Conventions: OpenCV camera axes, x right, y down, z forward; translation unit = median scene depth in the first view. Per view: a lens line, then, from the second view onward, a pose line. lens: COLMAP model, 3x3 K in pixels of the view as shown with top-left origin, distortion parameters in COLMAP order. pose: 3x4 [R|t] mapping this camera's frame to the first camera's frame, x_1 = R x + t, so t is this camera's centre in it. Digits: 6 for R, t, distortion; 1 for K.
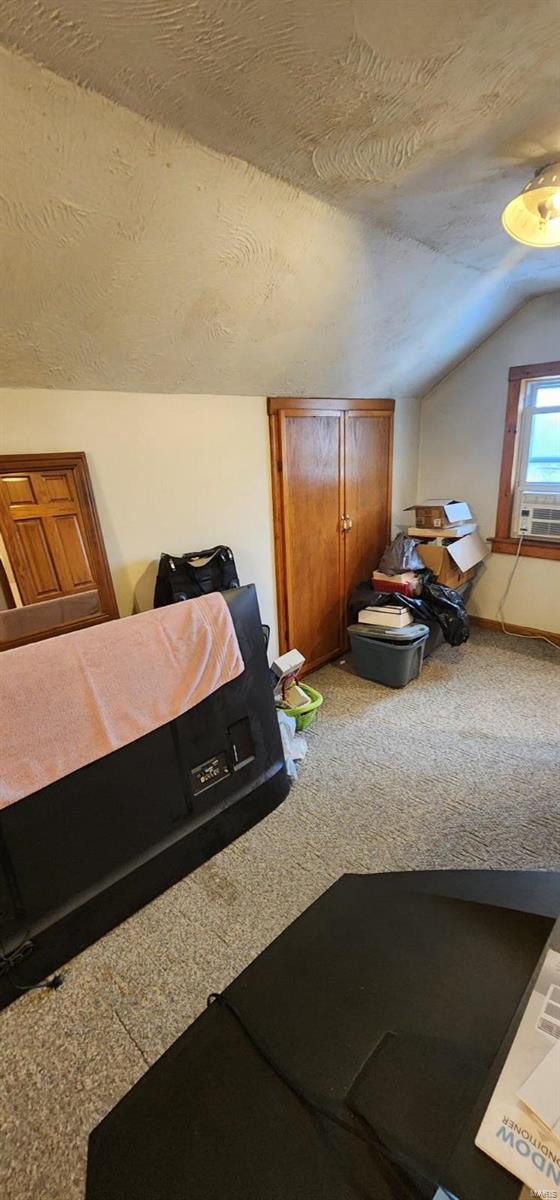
lens RADIAL K [[493.3, 0, 289.3], [0, 493.3, 598.5], [0, 0, 1]] dist [0.001883, -0.000369]
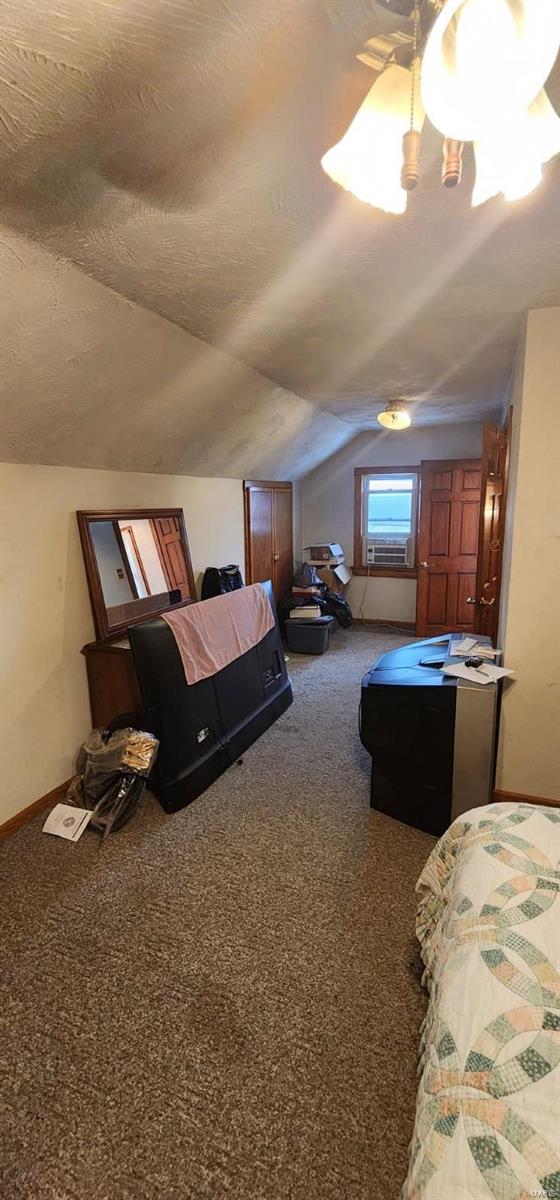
lens RADIAL K [[493.3, 0, 289.3], [0, 493.3, 598.5], [0, 0, 1]] dist [0.001883, -0.000369]
pose [[0.923857, -0.046404, 0.379914, -0.452146], [0.094497, 0.989548, -0.108926, 0.156167], [-0.370889, 0.136532, 0.918586, -0.451555]]
